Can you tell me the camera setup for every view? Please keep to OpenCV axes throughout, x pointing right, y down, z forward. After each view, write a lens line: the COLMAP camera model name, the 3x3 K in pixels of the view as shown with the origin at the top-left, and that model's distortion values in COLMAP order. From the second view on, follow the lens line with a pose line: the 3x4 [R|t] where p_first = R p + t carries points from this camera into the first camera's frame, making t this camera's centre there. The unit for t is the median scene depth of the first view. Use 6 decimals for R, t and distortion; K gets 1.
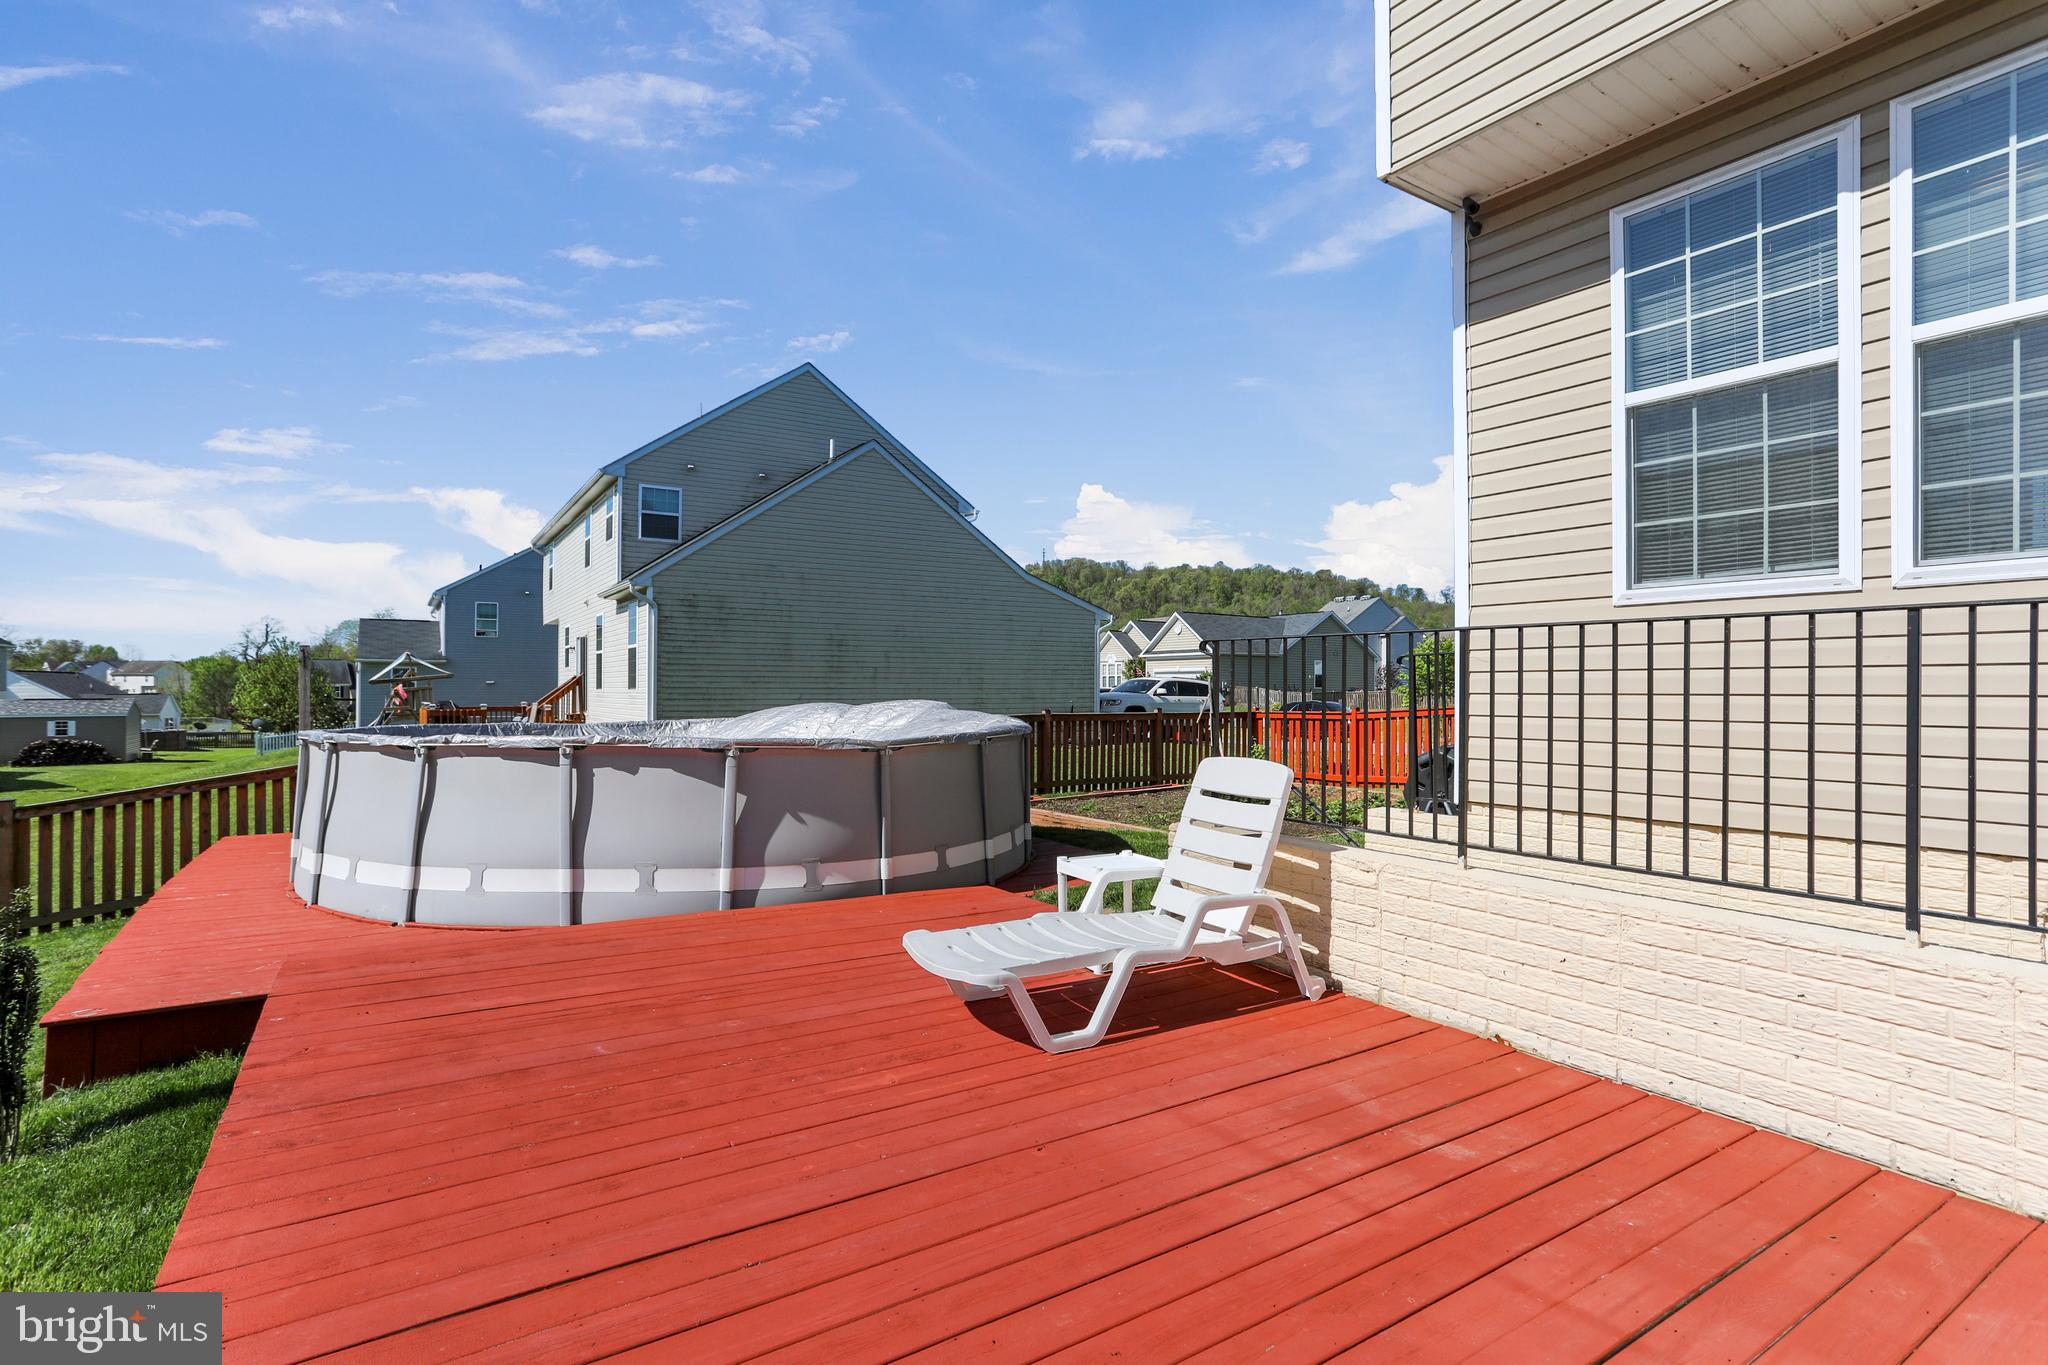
lens RADIAL K [[1010.0, 0, 1024.0], [0, 1010.0, 682.5], [0, 0, 1]] dist [-0.004630, 0.000533]
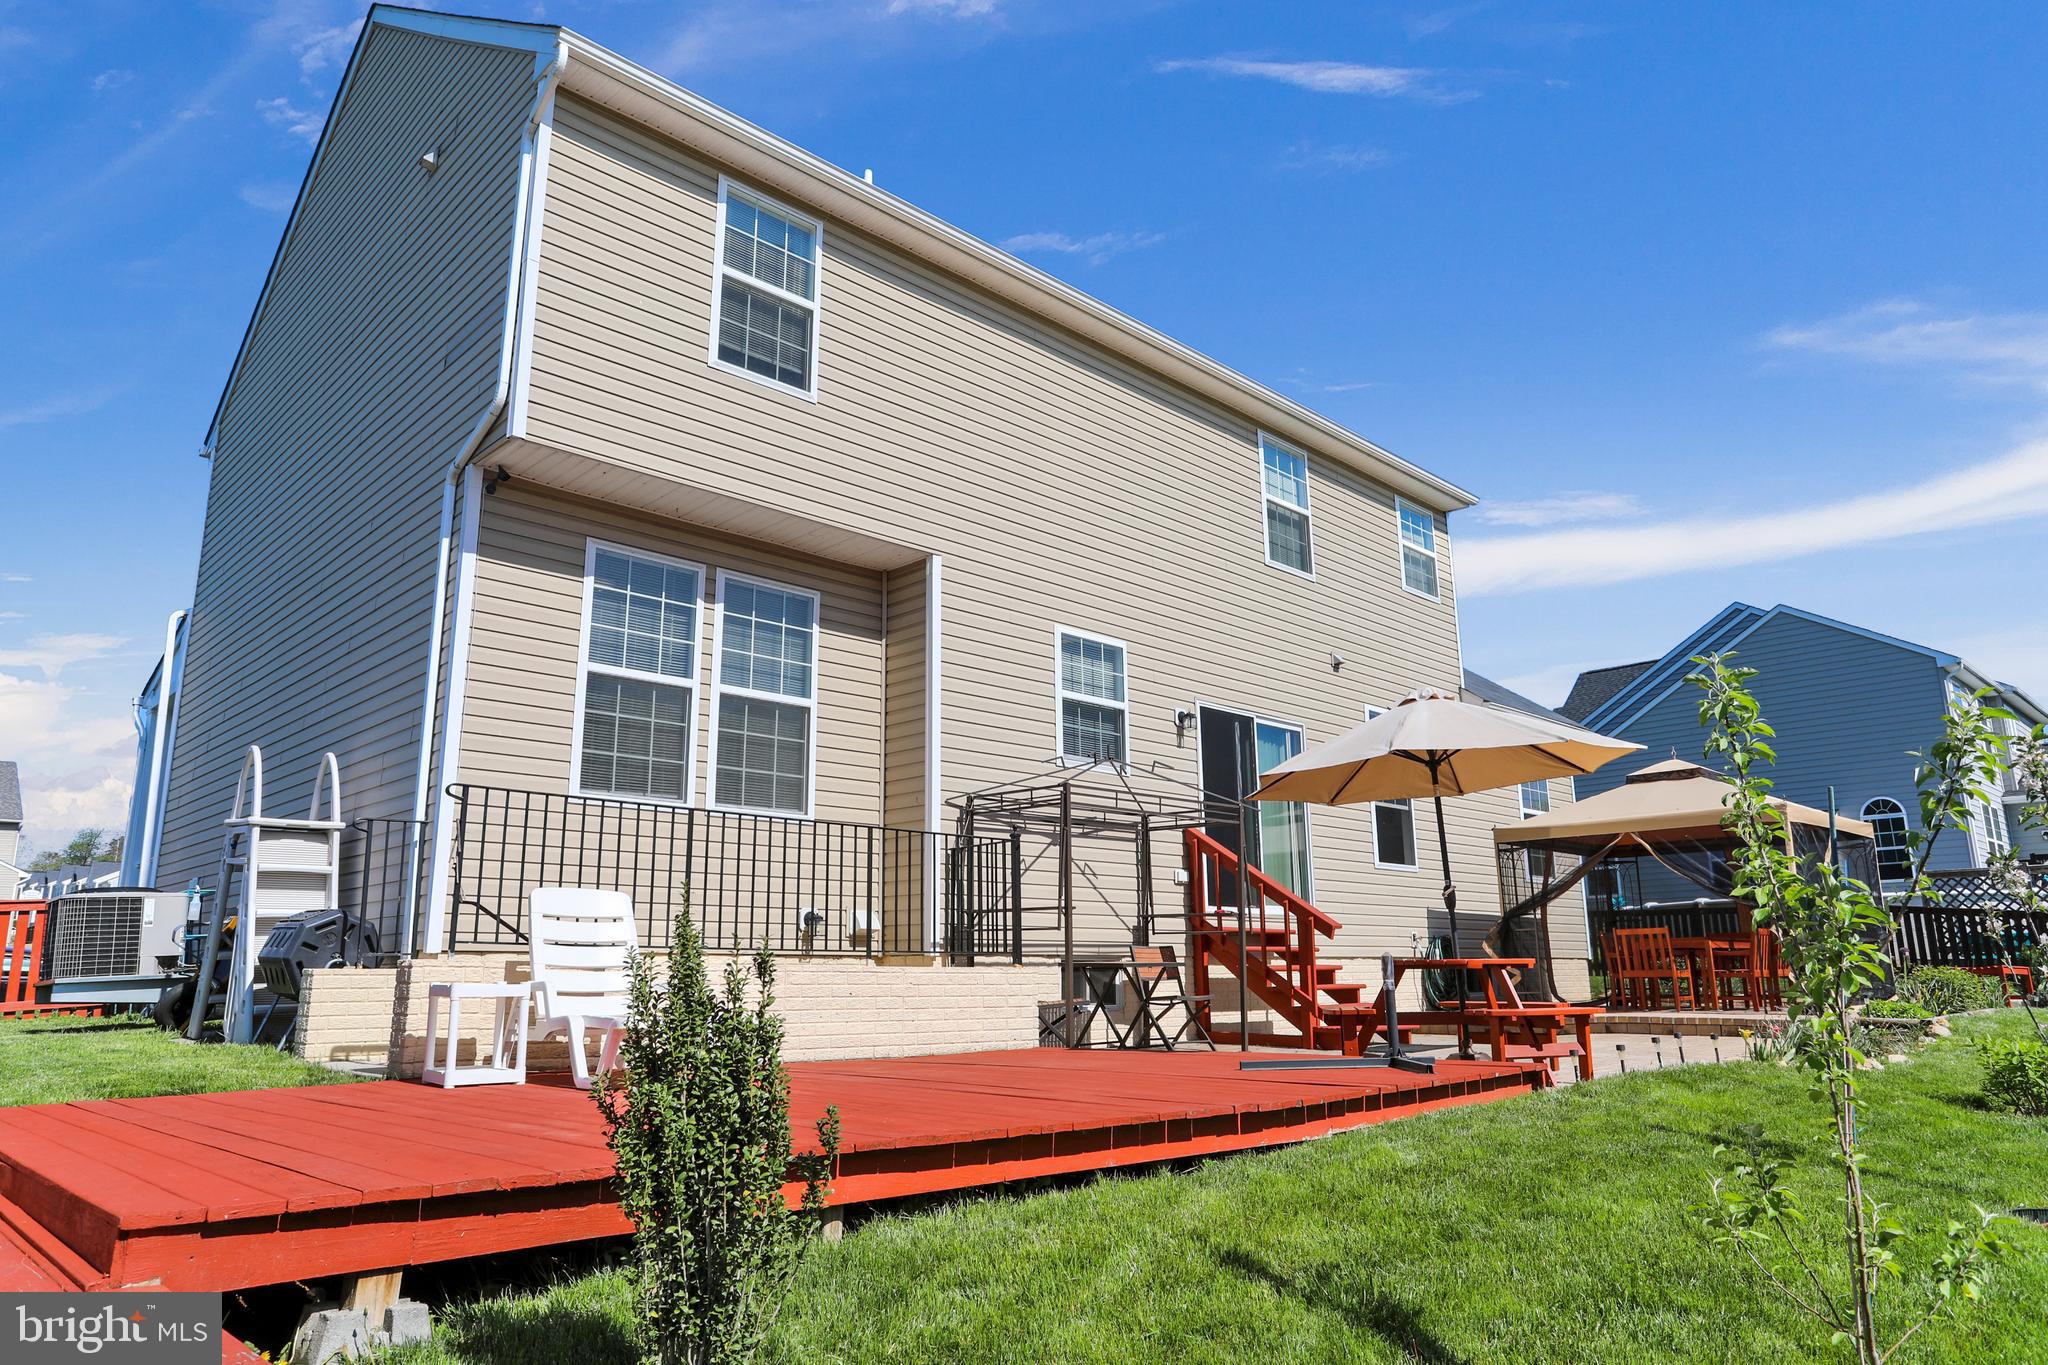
lens RADIAL K [[1371.9, 0, 1024.0], [0, 1371.9, 682.5], [0, 0, 1]] dist [-0.001061, -0.000089]
pose [[-0.222207, 0.211366, 0.951813, -1.737183], [0.007416, 0.976557, -0.215129, 0.216613], [-0.974971, -0.040744, -0.218566, 0.976813]]
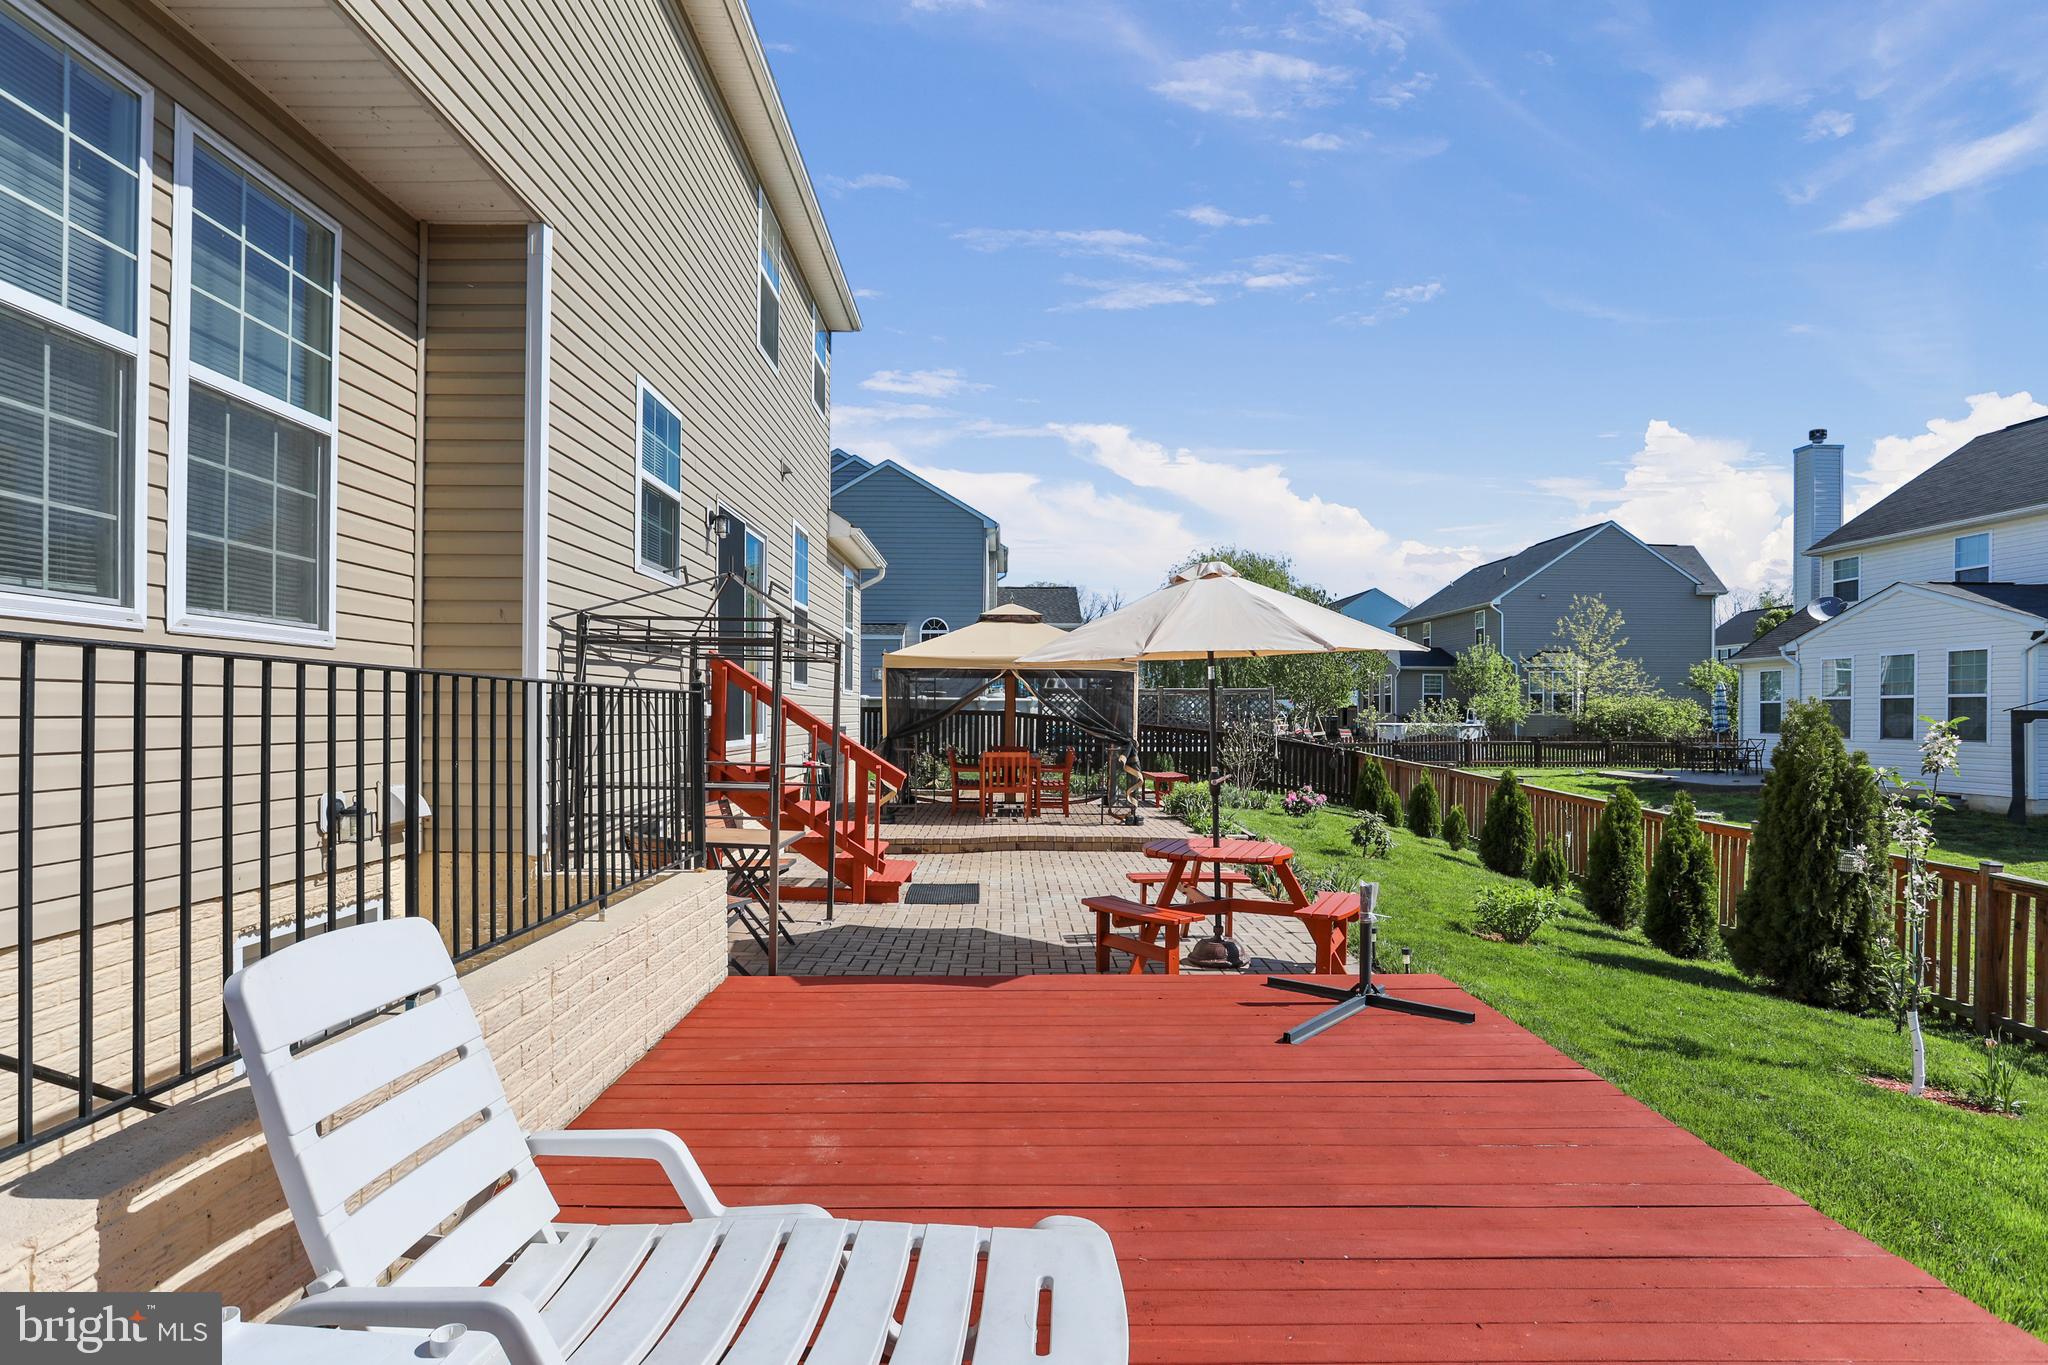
lens RADIAL K [[1099.9, 0, 1017.4], [0, 1099.9, 719.5], [0, 0, 1]] dist [0.000985, 0.001183]
pose [[-0.844652, -0.005017, 0.535292, -0.328918], [-0.005943, 0.999982, -0.000006, -0.017730], [-0.535283, -0.003186, -0.844667, 1.415648]]
